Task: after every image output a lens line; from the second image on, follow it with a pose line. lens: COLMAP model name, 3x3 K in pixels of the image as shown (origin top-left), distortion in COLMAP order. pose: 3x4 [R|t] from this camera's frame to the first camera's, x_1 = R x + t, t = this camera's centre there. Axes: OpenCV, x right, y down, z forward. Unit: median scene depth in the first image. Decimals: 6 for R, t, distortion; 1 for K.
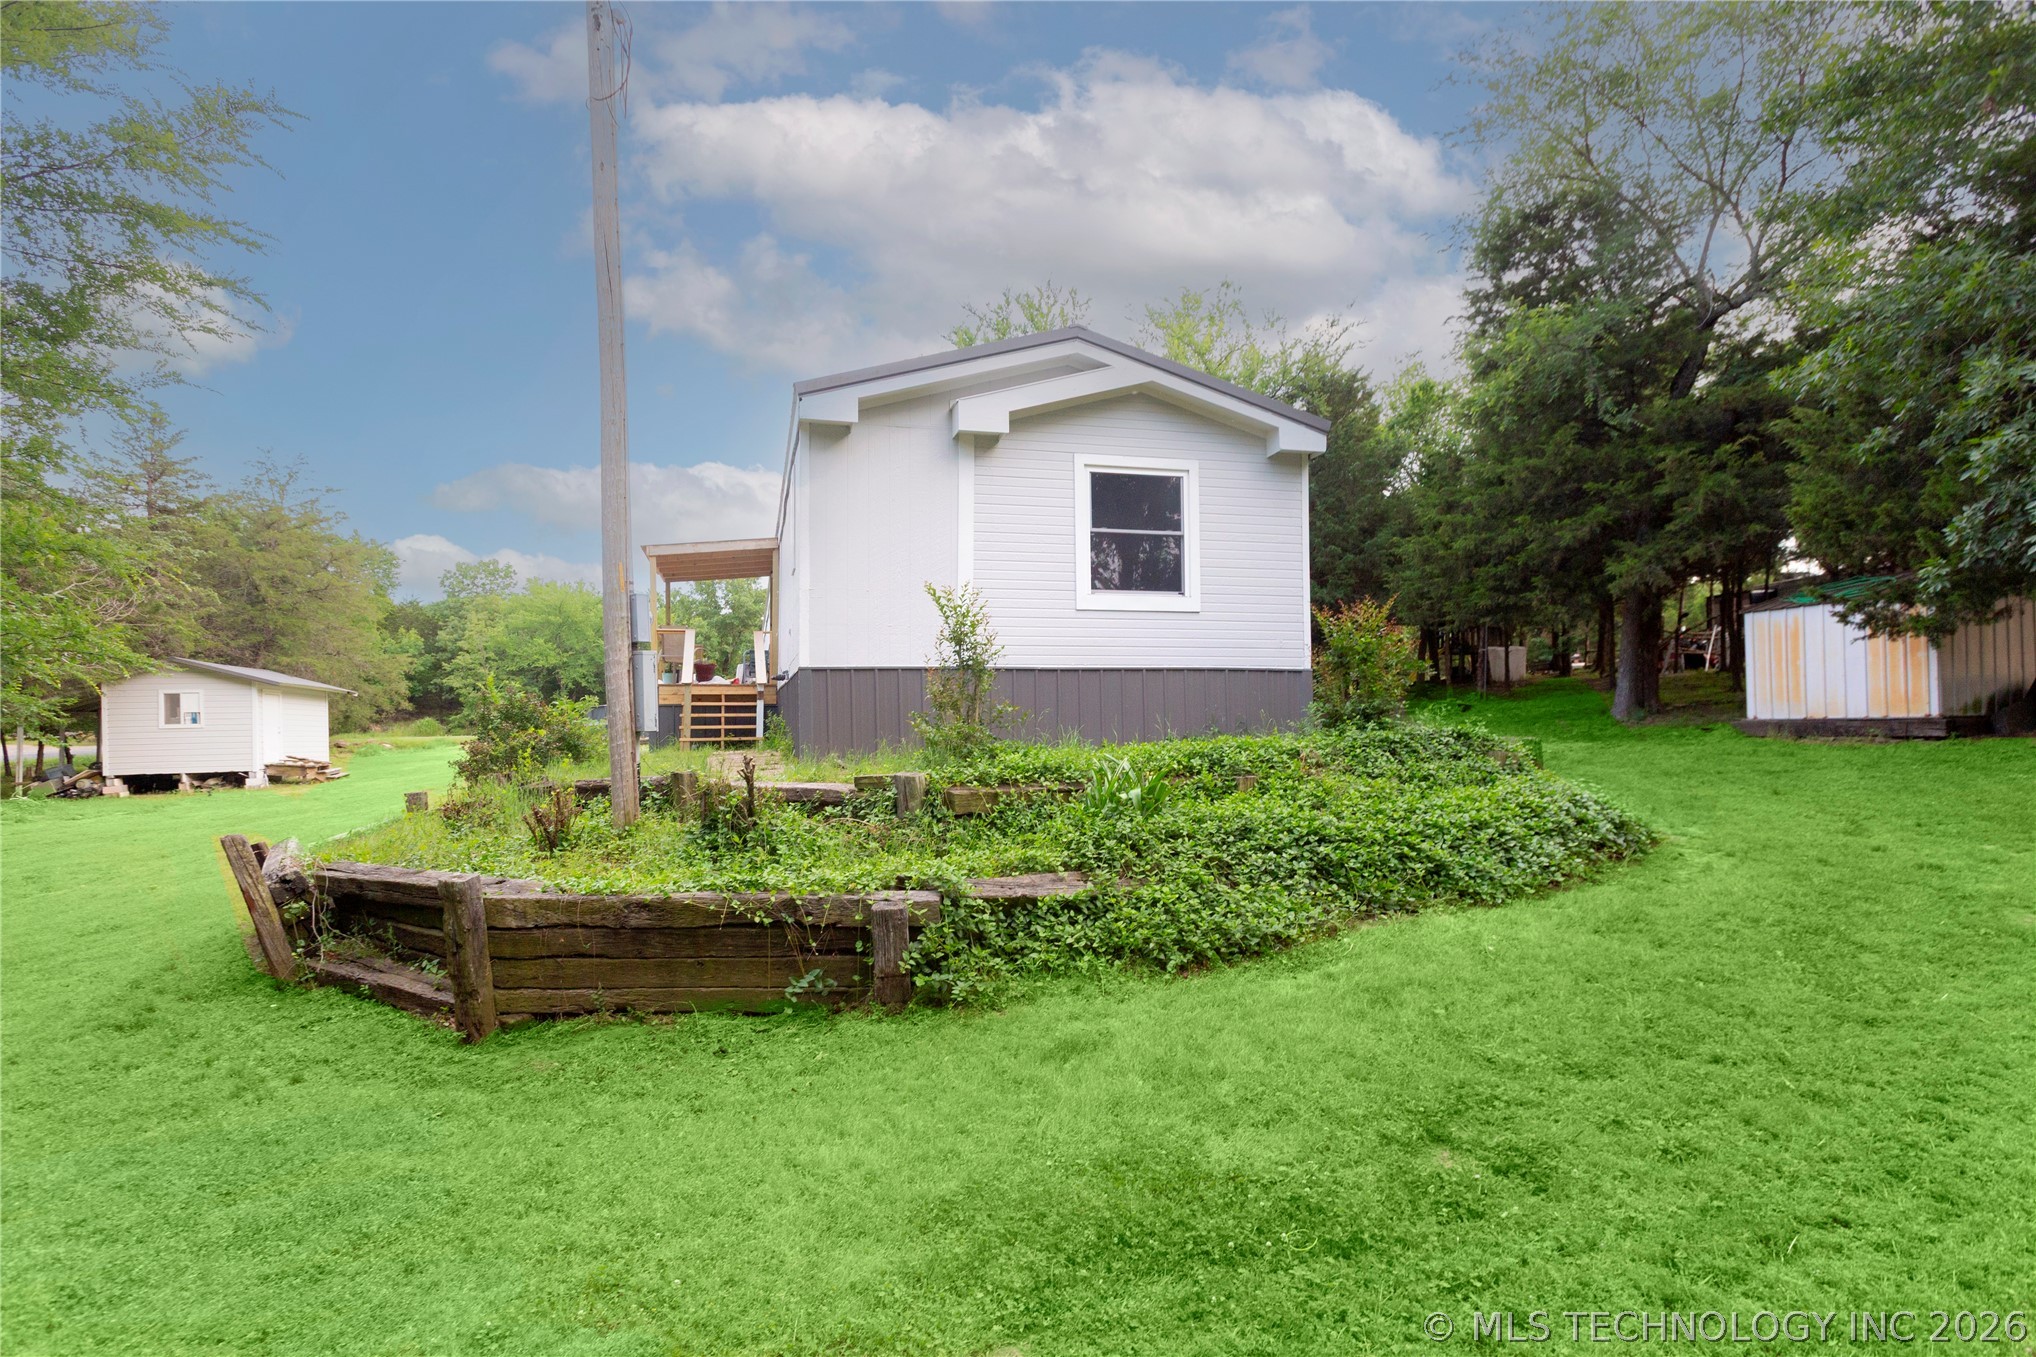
lens RADIAL K [[909.4, 0, 1011.1], [0, 909.4, 689.5], [0, 0, 1]] dist [-0.001971, 0.003161]
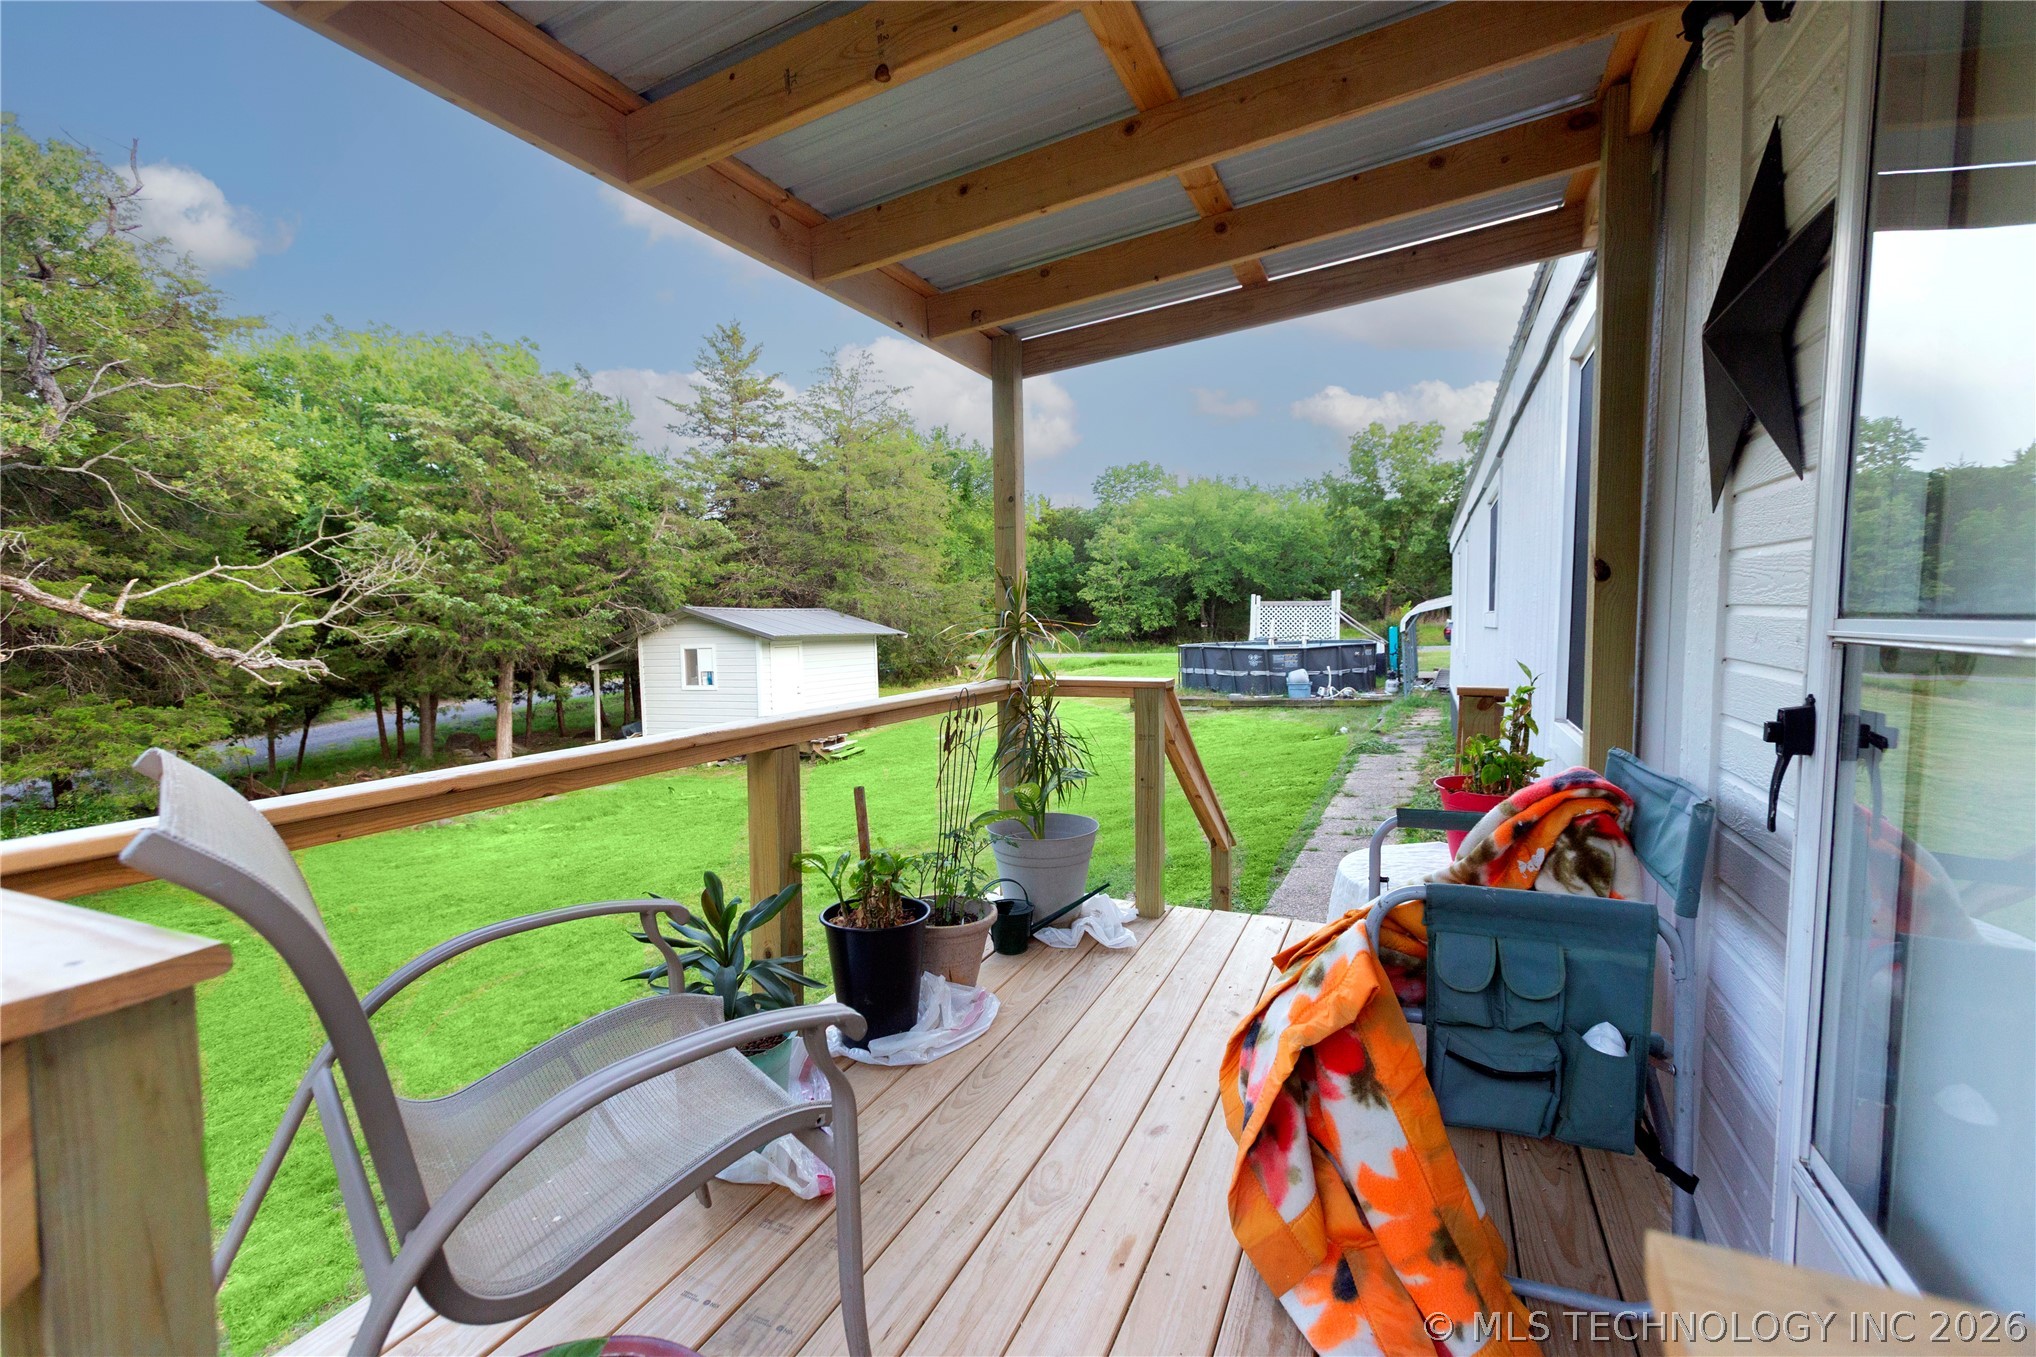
lens RADIAL K [[909.4, 0, 1015.7], [0, 909.4, 680.1], [0, 0, 1]] dist [-0.001971, 0.003161]
pose [[0.757379, 0.056646, -0.650514, -0.051831], [0.017915, 0.994052, 0.107419, -0.022912], [0.652730, -0.093011, 0.751860, 0.232529]]
